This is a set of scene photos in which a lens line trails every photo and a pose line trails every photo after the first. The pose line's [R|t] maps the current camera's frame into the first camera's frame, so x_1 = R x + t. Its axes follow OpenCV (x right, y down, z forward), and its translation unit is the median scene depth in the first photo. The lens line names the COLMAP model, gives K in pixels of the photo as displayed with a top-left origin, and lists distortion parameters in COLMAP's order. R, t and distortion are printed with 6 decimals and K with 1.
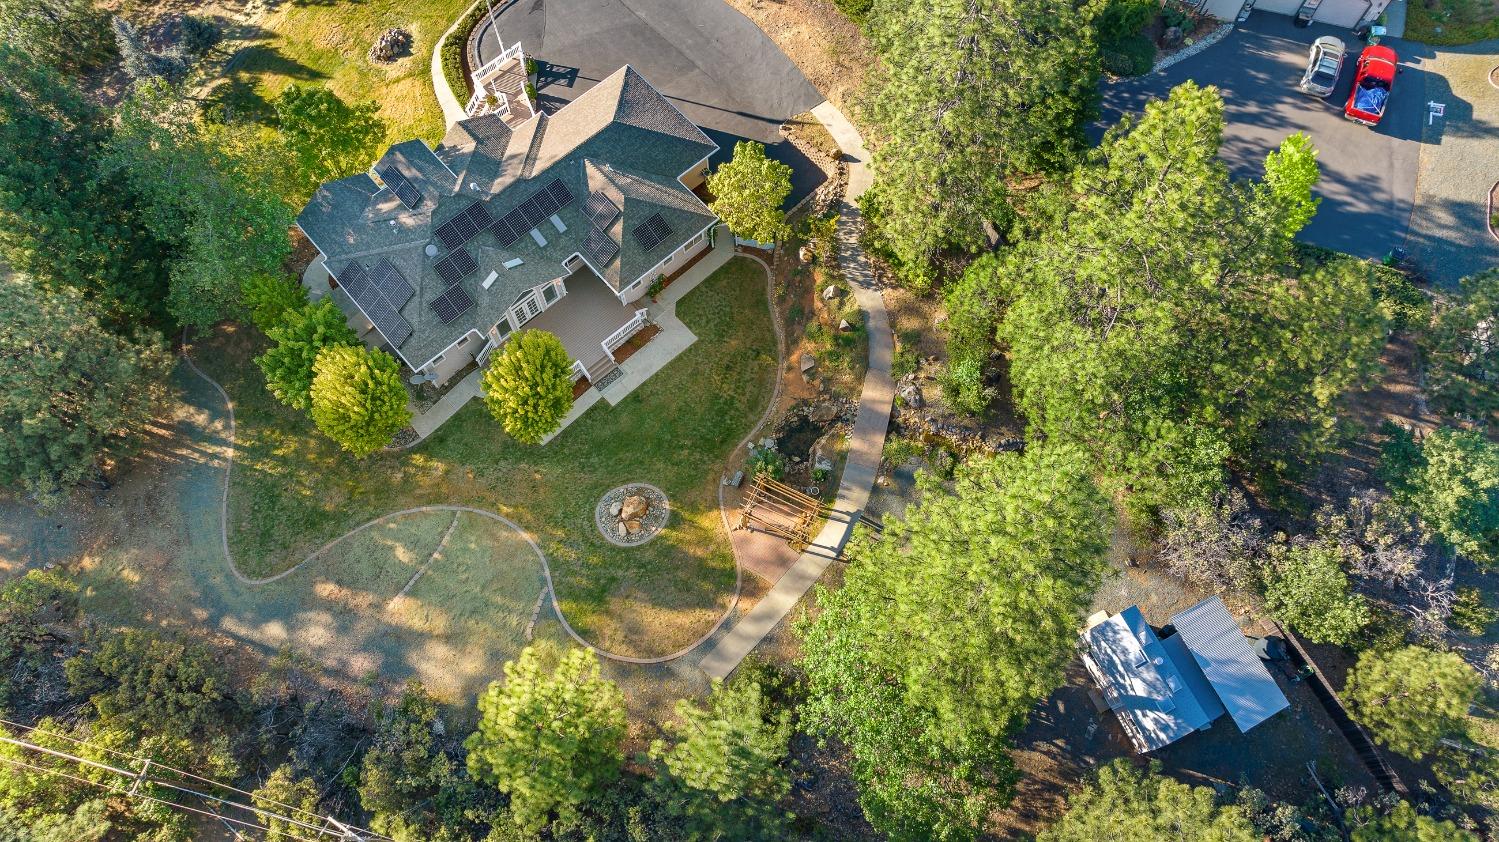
lens RADIAL K [[1047.7, 0, 760.9], [0, 1047.7, 410.7], [0, 0, 1]] dist [-0.027938, 0.025026]
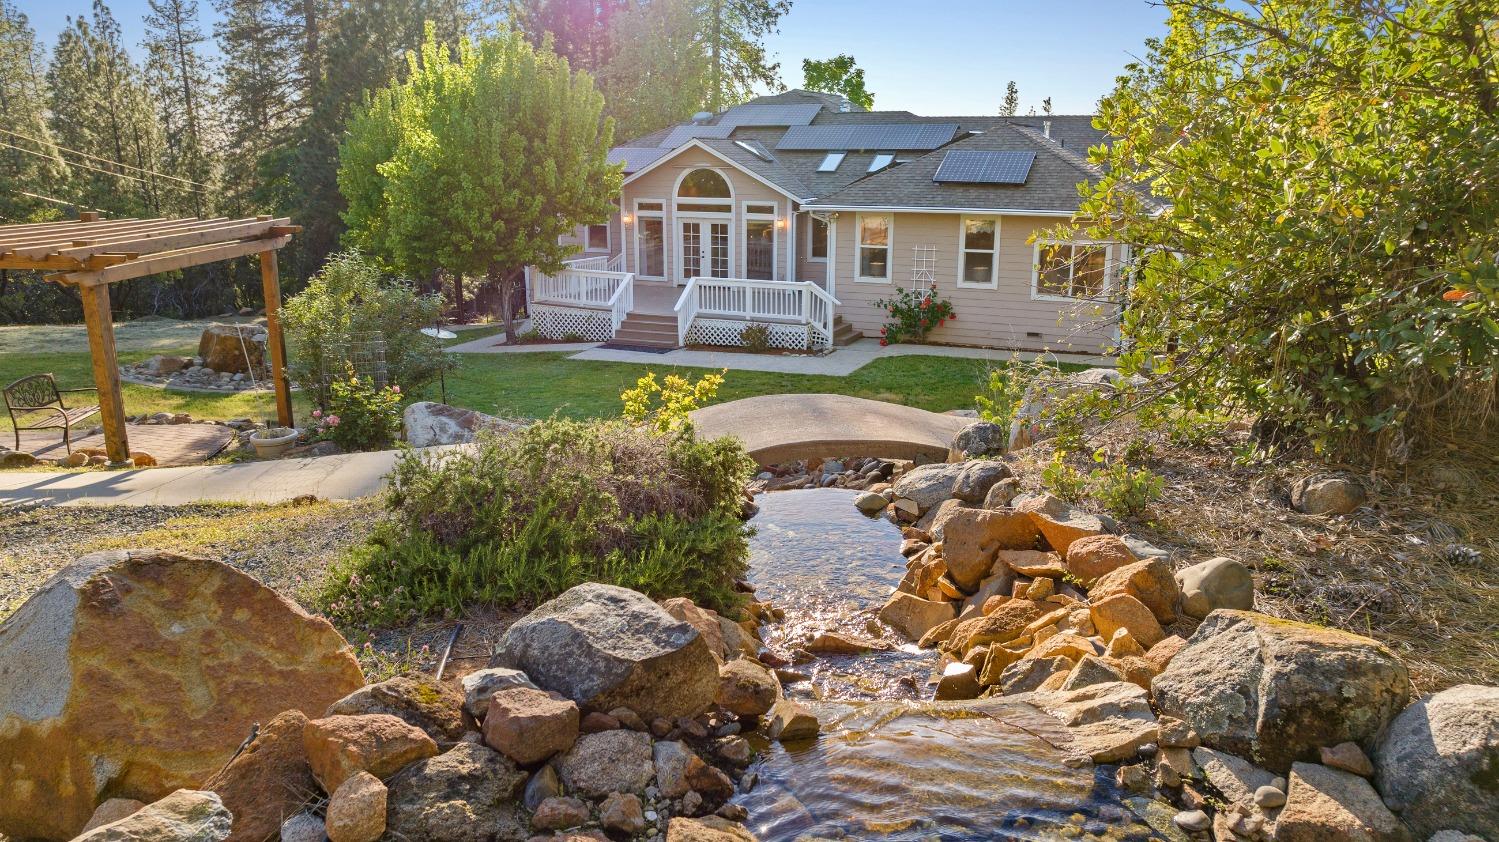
lens RADIAL K [[1047.7, 0, 753.8], [0, 1047.7, 427.2], [0, 0, 1]] dist [-0.027938, 0.025026]
pose [[0.408343, 0.235941, -0.881809, 0.226981], [-0.843336, 0.467208, -0.265519, 0.050821], [0.349342, 0.852085, 0.389759, 0.903145]]
